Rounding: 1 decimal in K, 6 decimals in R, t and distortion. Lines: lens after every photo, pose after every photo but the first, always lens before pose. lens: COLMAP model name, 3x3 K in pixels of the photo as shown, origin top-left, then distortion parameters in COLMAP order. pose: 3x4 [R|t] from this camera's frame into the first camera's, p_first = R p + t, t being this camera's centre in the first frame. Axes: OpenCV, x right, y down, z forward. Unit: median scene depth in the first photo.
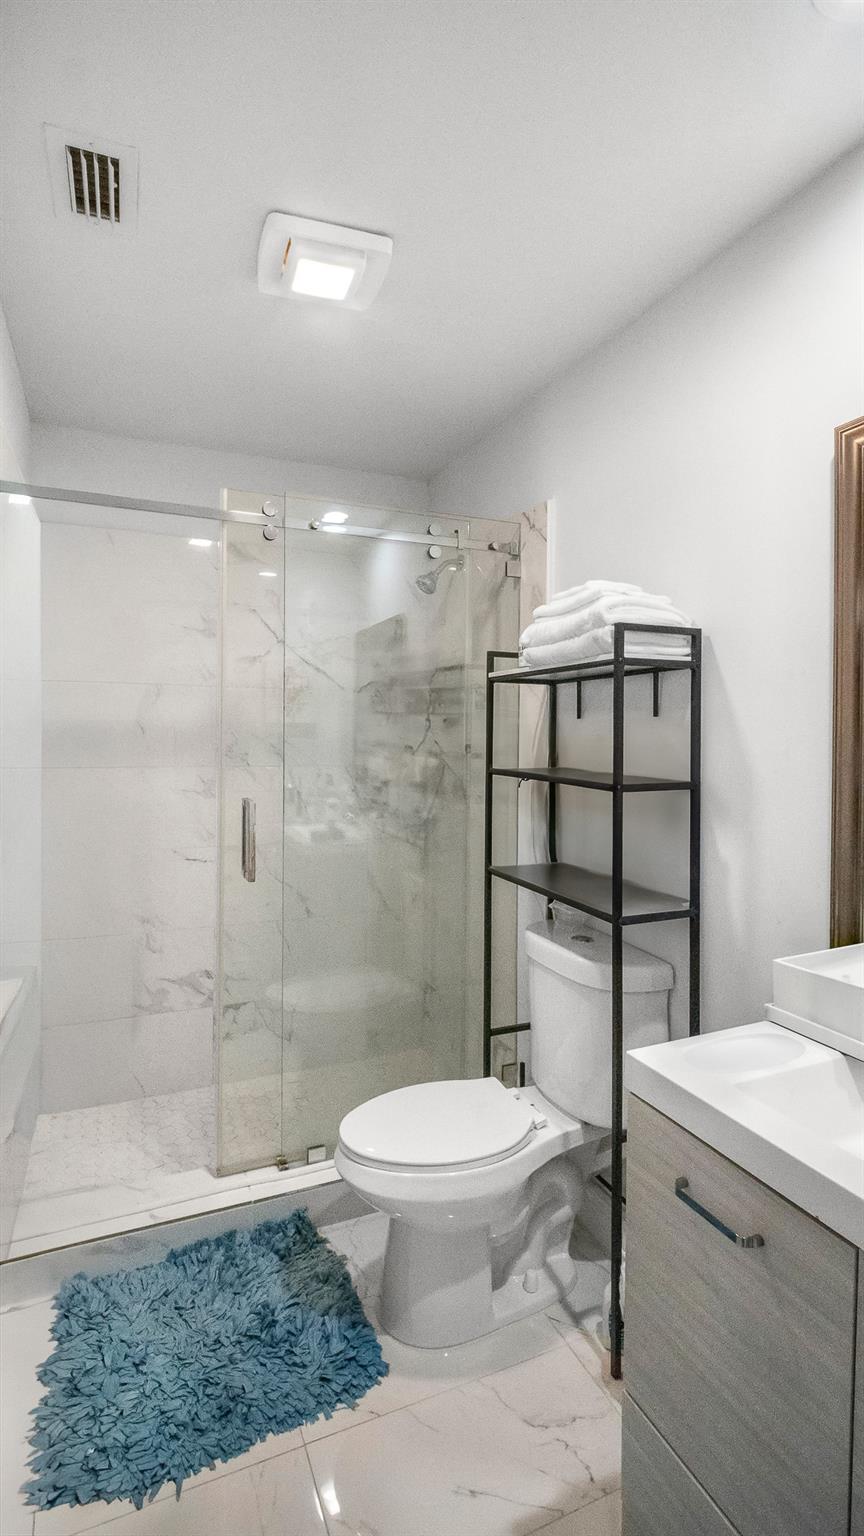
lens RADIAL K [[727.3, 0, 428.6], [0, 727.3, 761.8], [0, 0, 1]] dist [-0.005301, -0.003253]
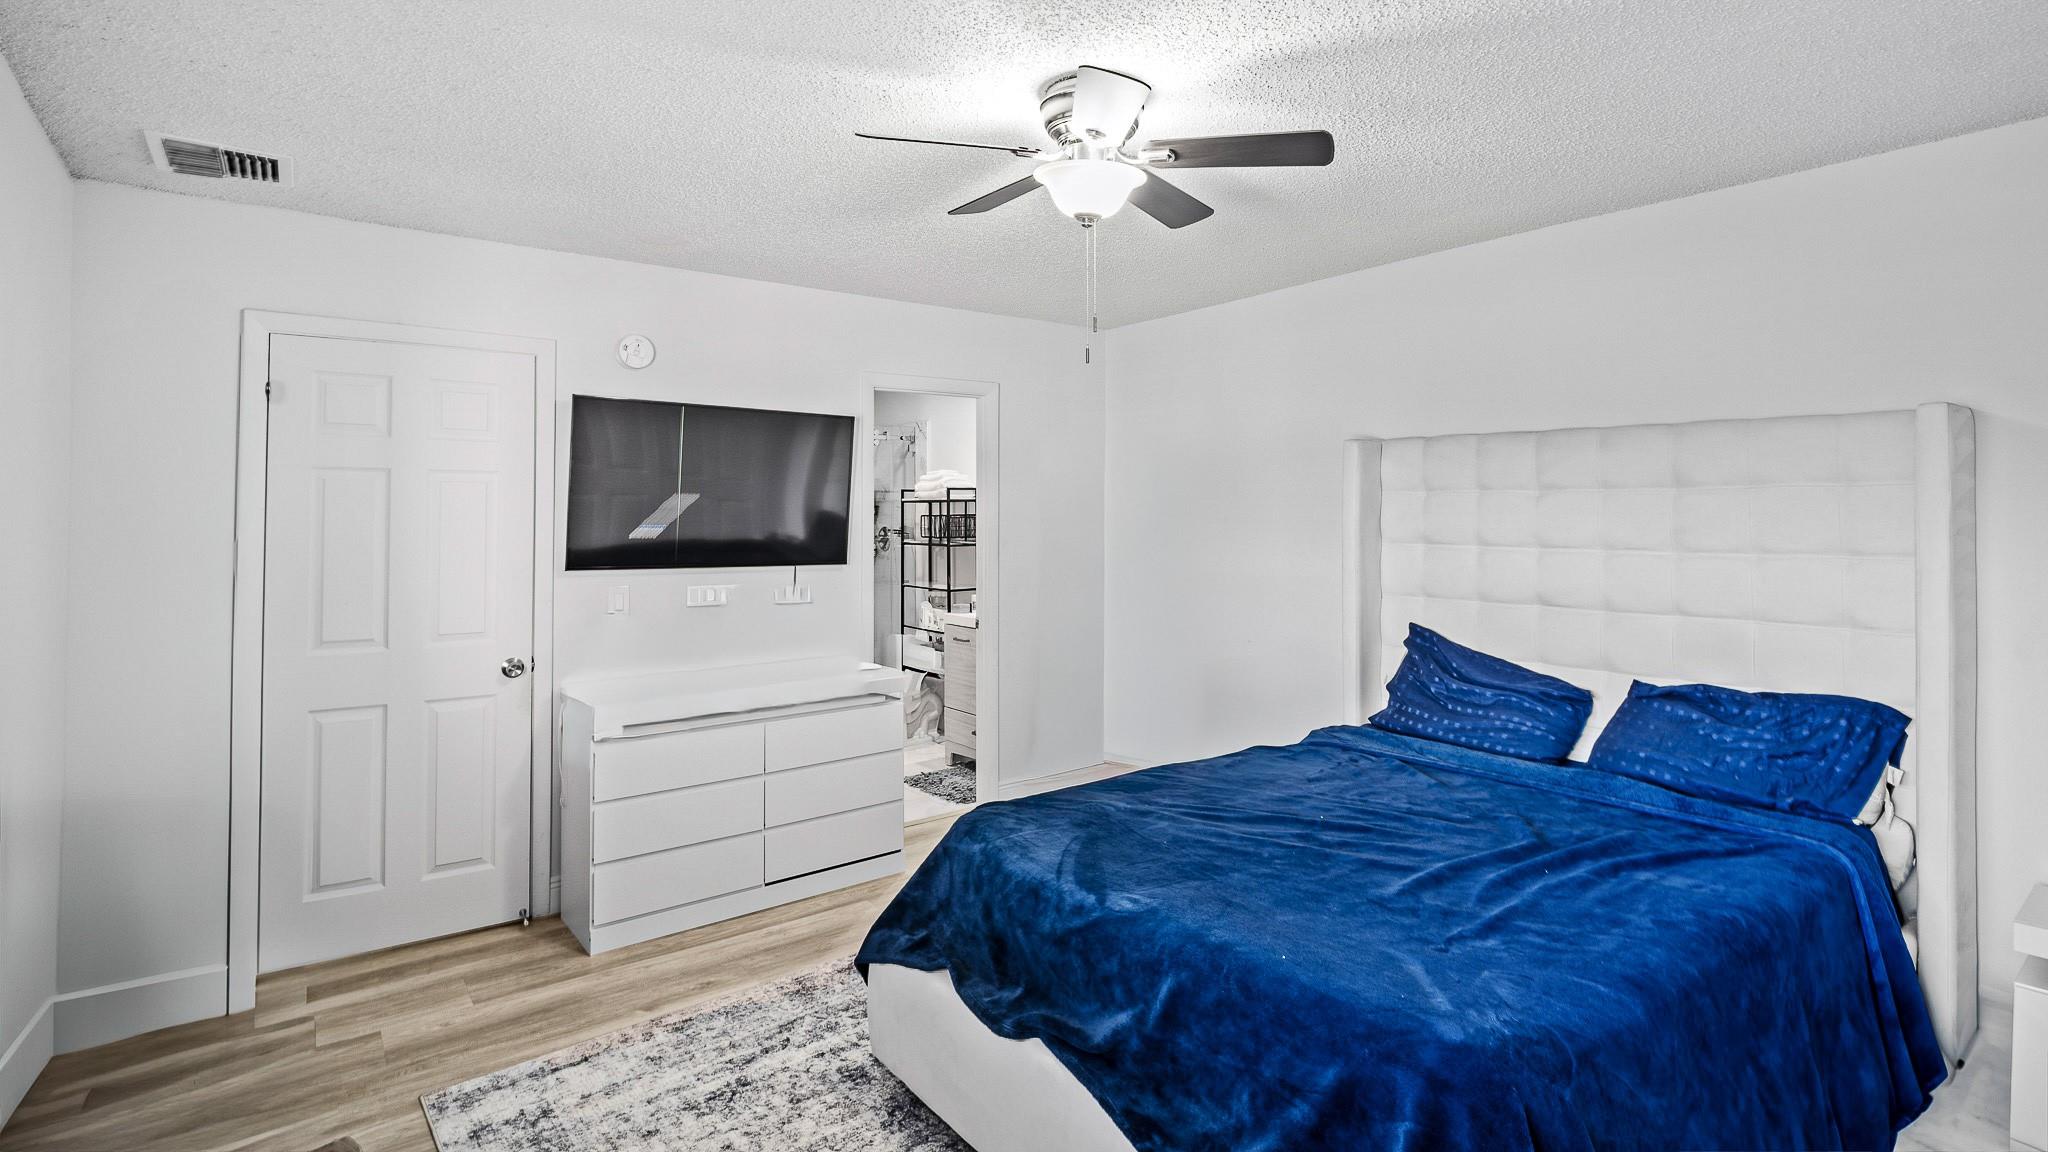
lens RADIAL K [[969.7, 0, 1023.2], [0, 969.7, 569.6], [0, 0, 1]] dist [-0.005301, -0.003253]
pose [[0.975137, -0.013287, 0.221202, -0.251234], [0.007815, 0.999642, 0.025594, 0.033060], [-0.221463, -0.023229, 0.974892, -2.319426]]
